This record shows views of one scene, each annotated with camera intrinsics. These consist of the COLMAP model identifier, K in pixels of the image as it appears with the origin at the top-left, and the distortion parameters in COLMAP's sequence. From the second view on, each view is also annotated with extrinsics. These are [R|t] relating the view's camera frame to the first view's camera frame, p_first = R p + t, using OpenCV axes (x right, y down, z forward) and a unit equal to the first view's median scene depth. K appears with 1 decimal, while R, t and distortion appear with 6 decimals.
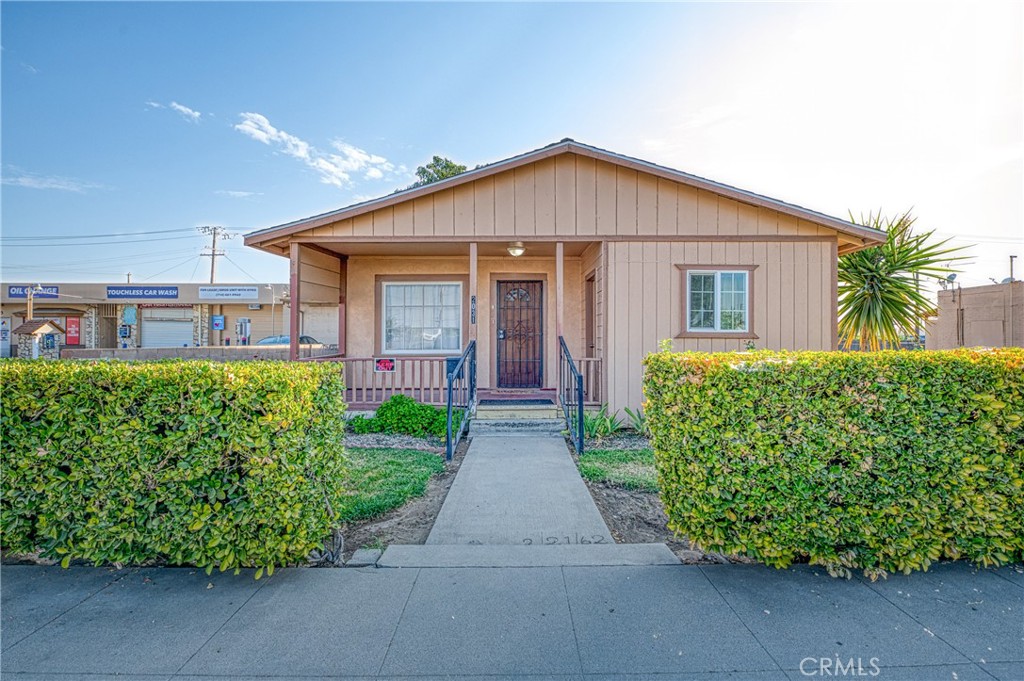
lens RADIAL K [[408.5, 0, 513.9], [0, 408.5, 335.9], [0, 0, 1]] dist [-0.014213, 0.000008]
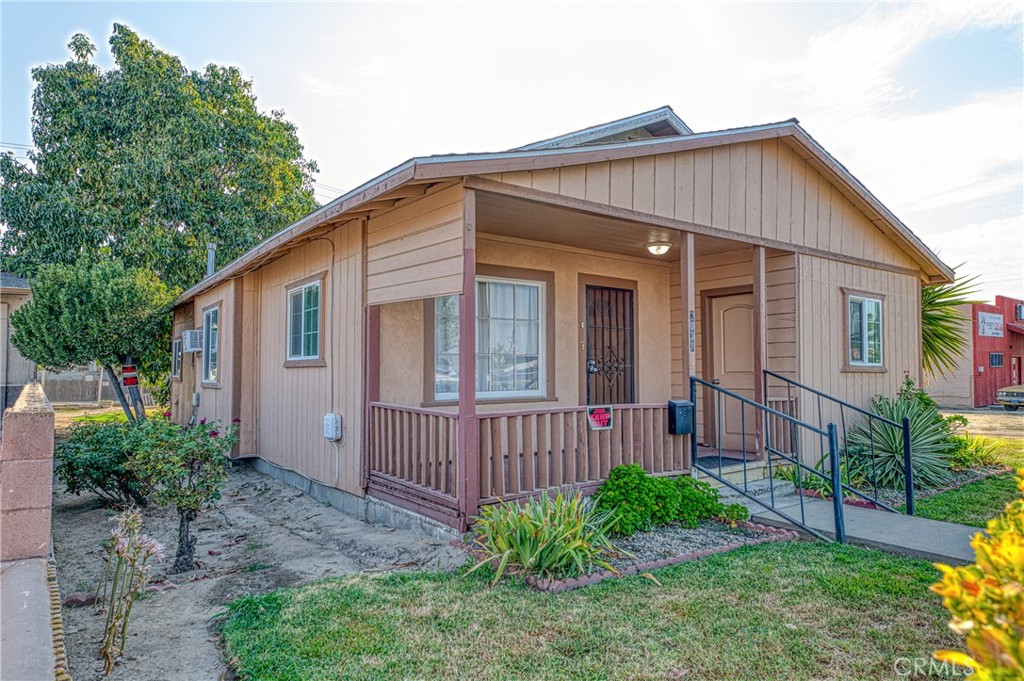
lens RADIAL K [[613.2, 0, 512.0], [0, 613.2, 340.5], [0, 0, 1]] dist [0.000460, 0.000522]
pose [[0.824709, 0.029447, 0.564790, -0.700391], [-0.004931, 0.998980, -0.044884, -0.000062], [-0.565536, 0.034231, 0.824013, 0.247885]]
